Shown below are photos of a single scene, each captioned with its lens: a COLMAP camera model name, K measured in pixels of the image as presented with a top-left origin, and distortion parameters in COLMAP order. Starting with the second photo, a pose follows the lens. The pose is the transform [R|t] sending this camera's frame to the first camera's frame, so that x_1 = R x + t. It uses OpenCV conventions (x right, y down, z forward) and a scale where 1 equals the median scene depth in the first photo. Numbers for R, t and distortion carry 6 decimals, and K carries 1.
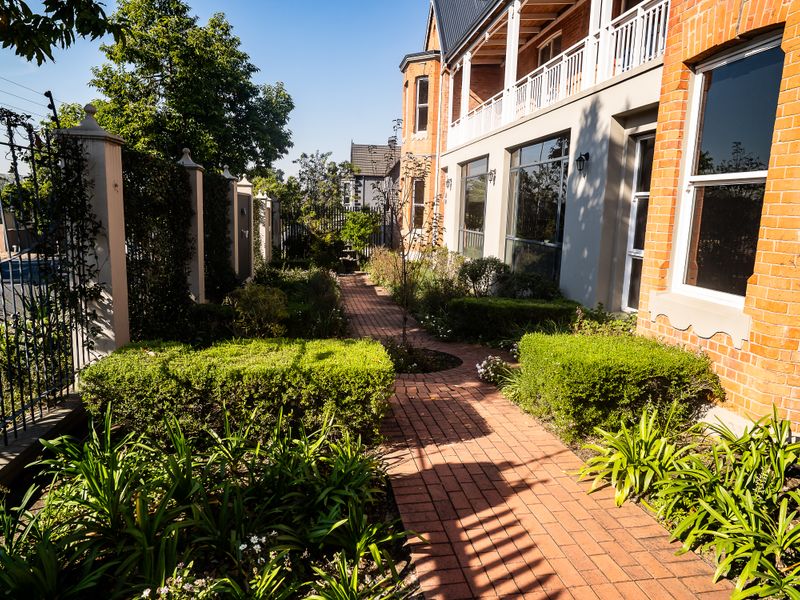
lens RADIAL K [[531.9, 0, 400.0], [0, 531.9, 300.0], [0, 0, 1]] dist [-0.072537, 0.053147]
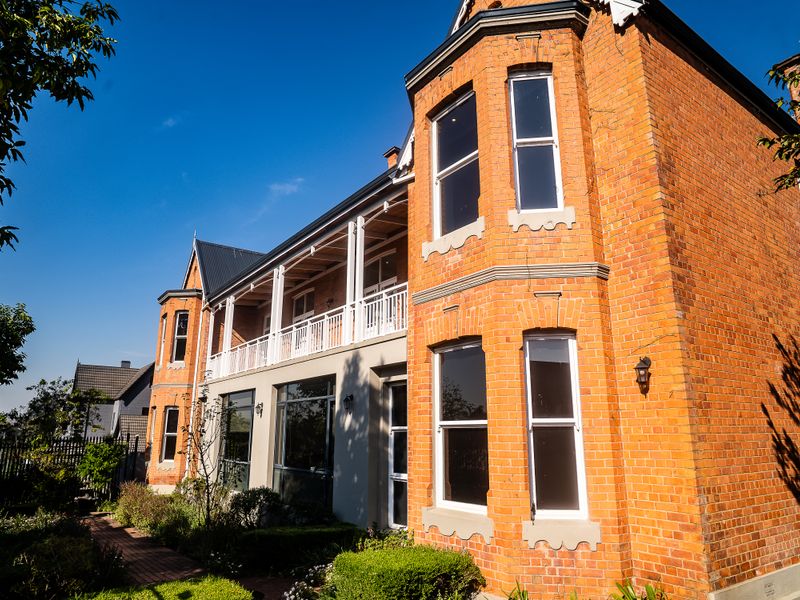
lens RADIAL K [[531.9, 0, 400.0], [0, 531.9, 300.0], [0, 0, 1]] dist [-0.072537, 0.053147]
pose [[0.885402, 0.086820, 0.456646, -0.131439], [0.103608, 0.920825, -0.375961, -0.003670], [-0.453132, 0.380189, 0.806305, -0.143080]]
